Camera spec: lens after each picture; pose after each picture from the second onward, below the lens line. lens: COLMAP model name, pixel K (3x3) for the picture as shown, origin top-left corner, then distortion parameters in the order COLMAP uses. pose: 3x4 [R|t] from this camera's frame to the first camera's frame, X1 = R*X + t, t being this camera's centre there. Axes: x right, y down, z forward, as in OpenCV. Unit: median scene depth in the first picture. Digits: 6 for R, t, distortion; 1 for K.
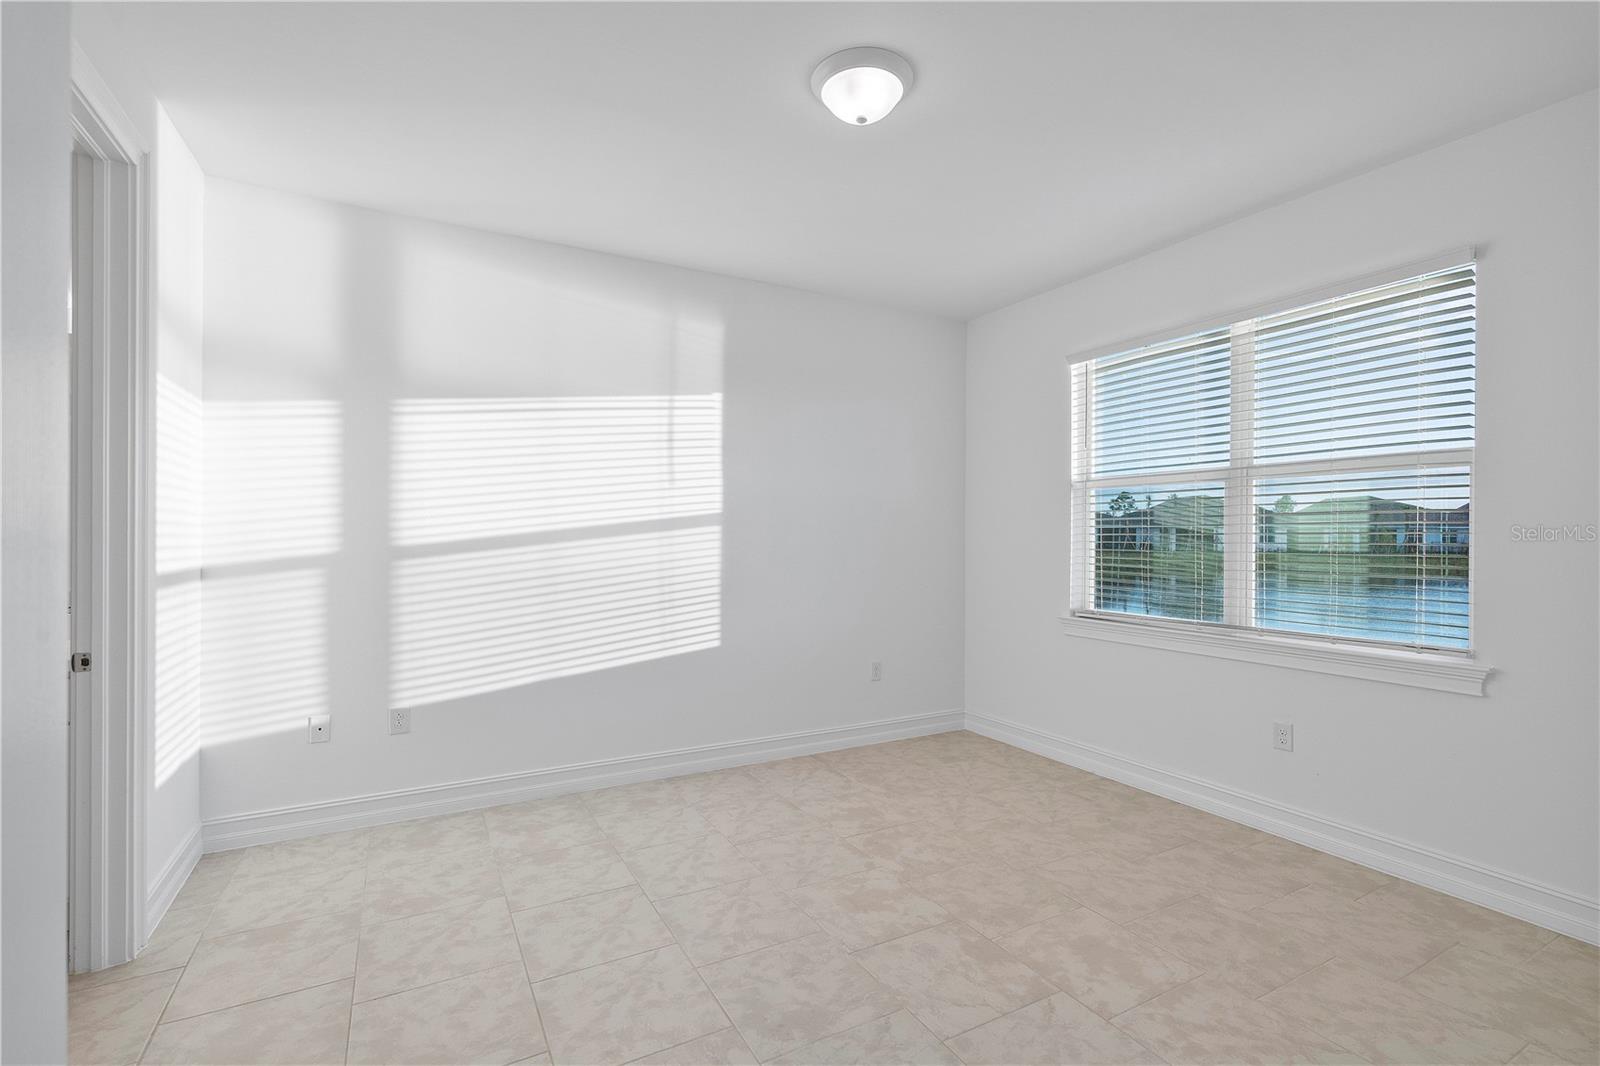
lens RADIAL K [[730.0, 0, 806.6], [0, 730.0, 536.2], [0, 0, 1]] dist [-0.000631, 0.000595]
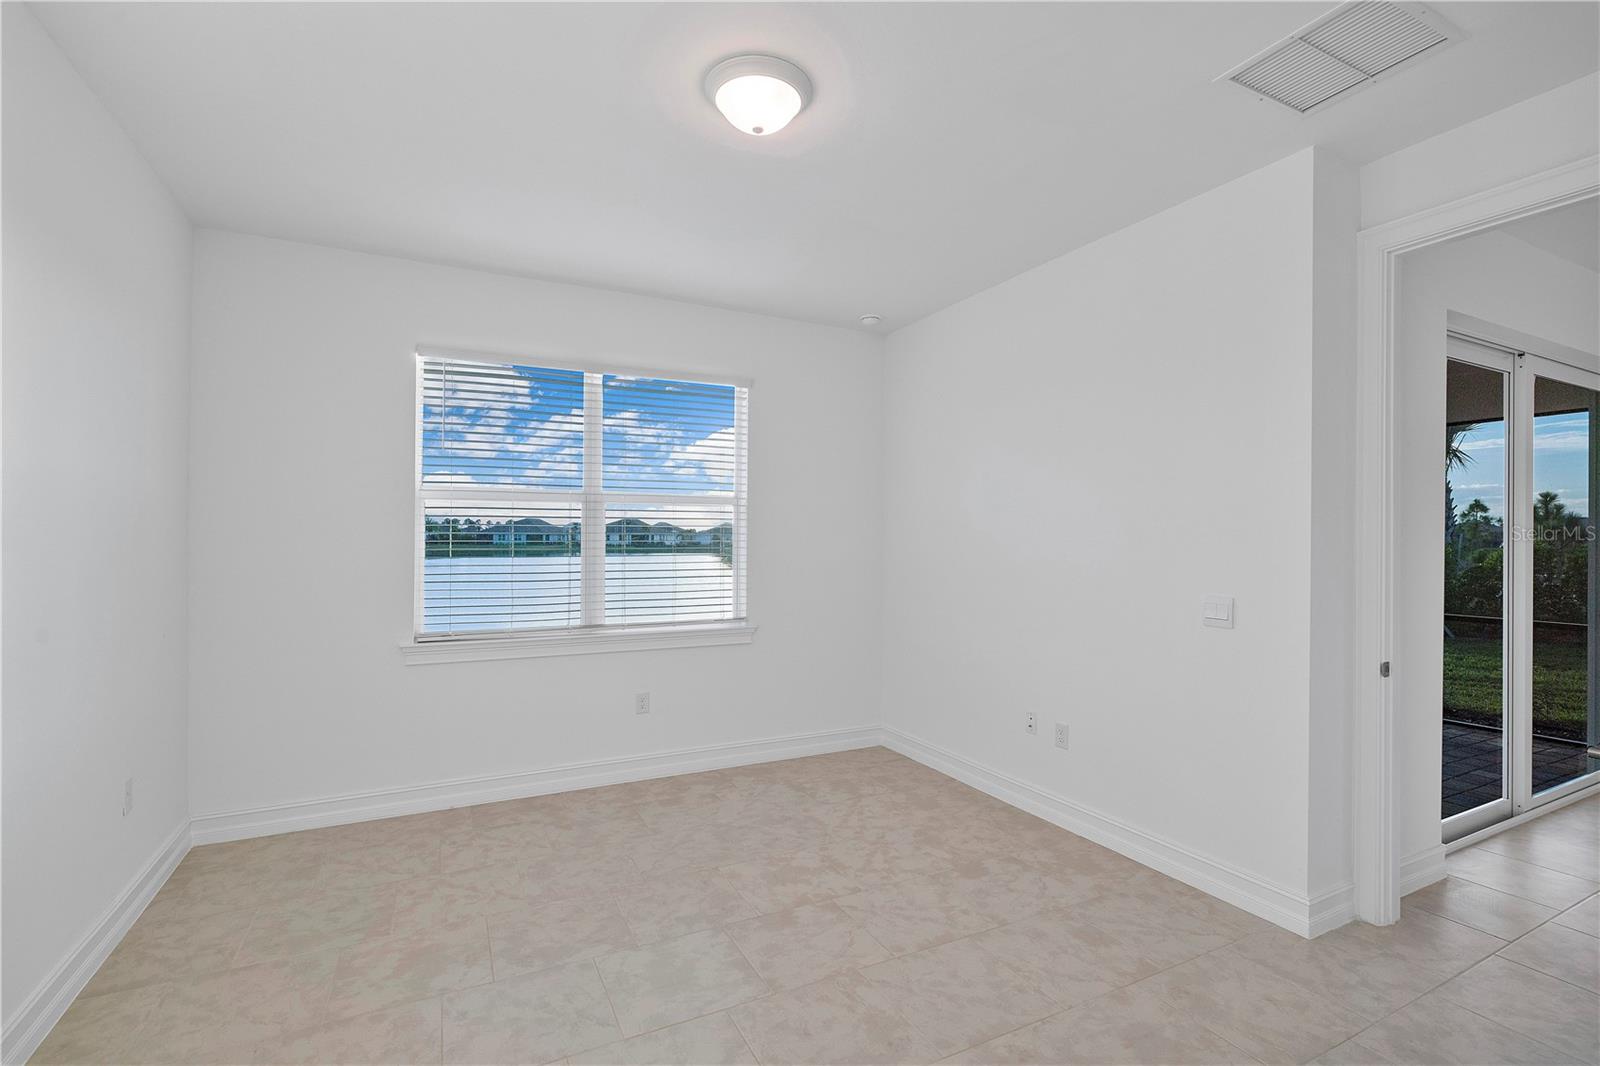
lens RADIAL K [[730.0, 0, 806.6], [0, 730.0, 536.2], [0, 0, 1]] dist [-0.000631, 0.000595]
pose [[0.032233, 0.003558, 0.999474, -0.644081], [-0.005527, 0.999979, -0.003381, -0.022617], [-0.999465, -0.005415, 0.032252, 0.657923]]
